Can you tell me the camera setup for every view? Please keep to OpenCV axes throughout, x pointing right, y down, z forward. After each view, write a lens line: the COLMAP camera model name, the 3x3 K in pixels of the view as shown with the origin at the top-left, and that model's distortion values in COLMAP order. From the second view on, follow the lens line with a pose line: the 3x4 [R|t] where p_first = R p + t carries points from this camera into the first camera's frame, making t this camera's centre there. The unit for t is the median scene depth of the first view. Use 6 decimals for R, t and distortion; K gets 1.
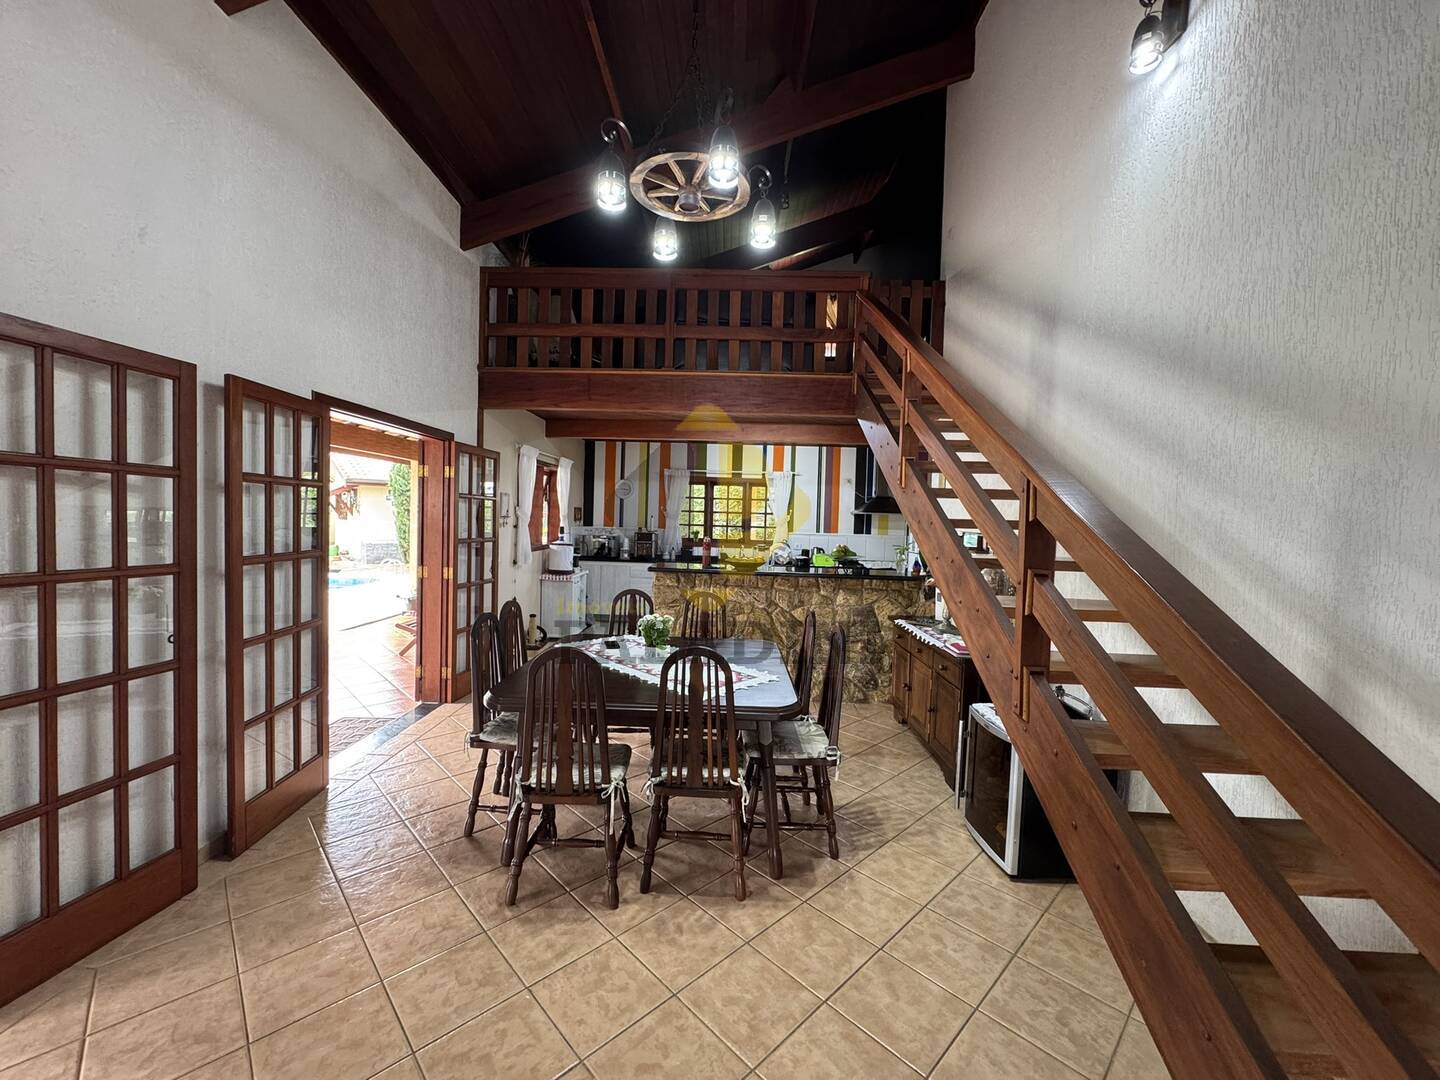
lens RADIAL K [[577.0, 0, 723.4], [0, 577.0, 540.8], [0, 0, 1]] dist [0.002107, 0.000234]
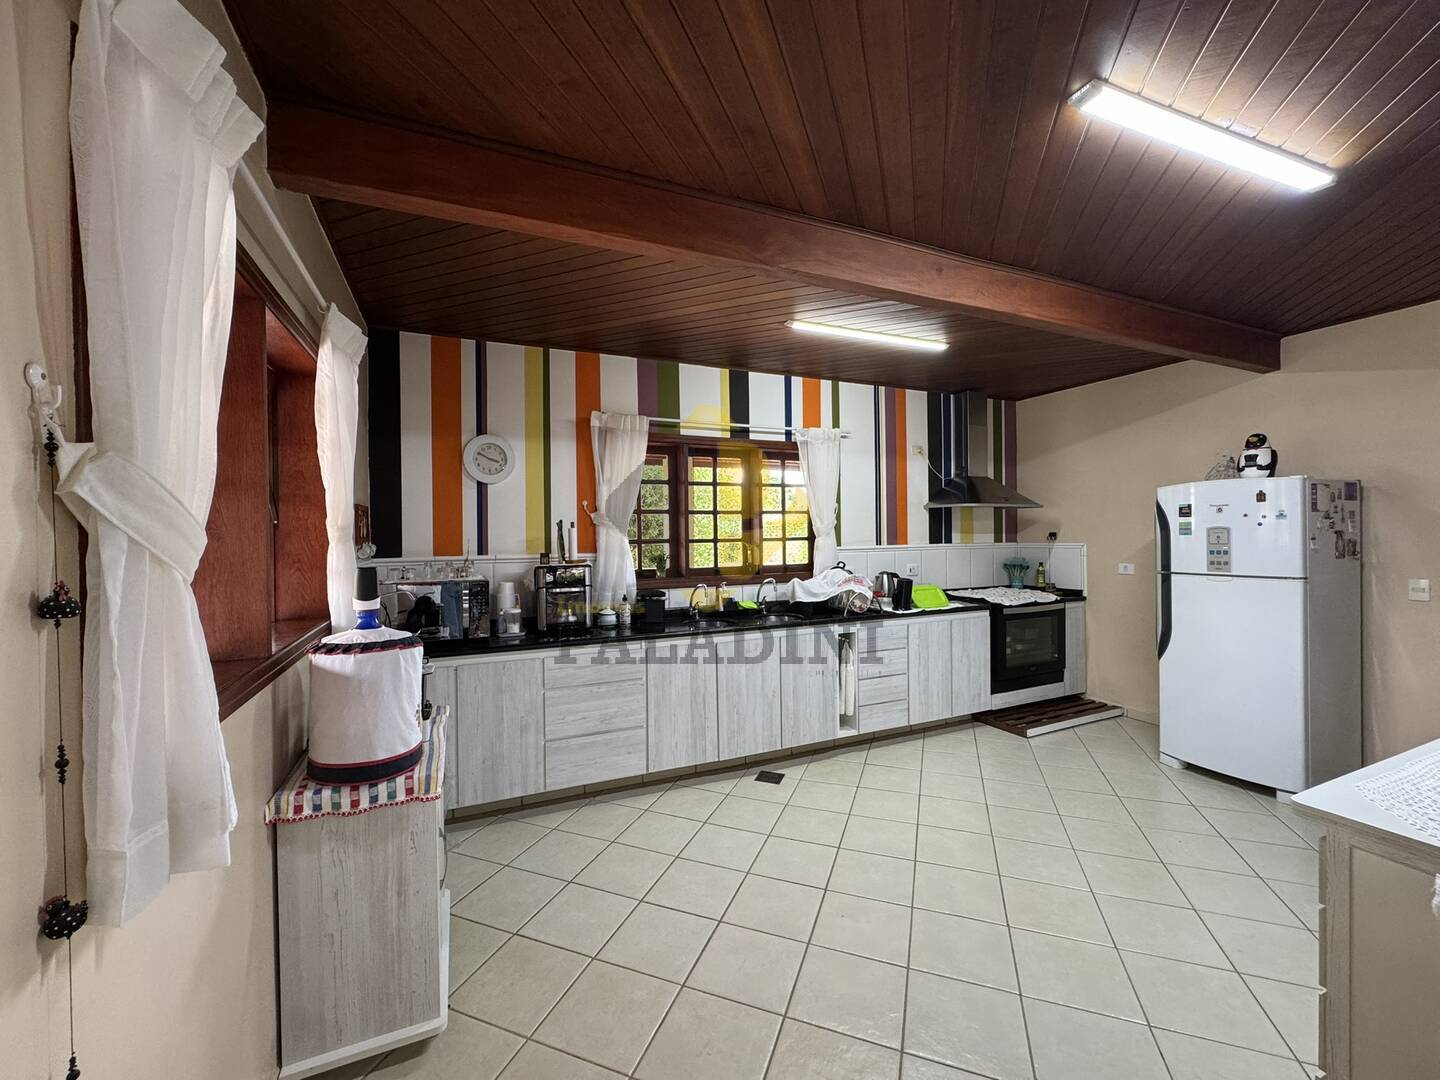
lens RADIAL K [[577.0, 0, 712.7], [0, 577.0, 538.1], [0, 0, 1]] dist [0.002107, 0.000234]
pose [[0.913240, -0.042739, 0.405174, -0.194388], [0.053974, 0.998409, -0.016340, -0.019944], [-0.403831, 0.036791, 0.914093, 0.573197]]
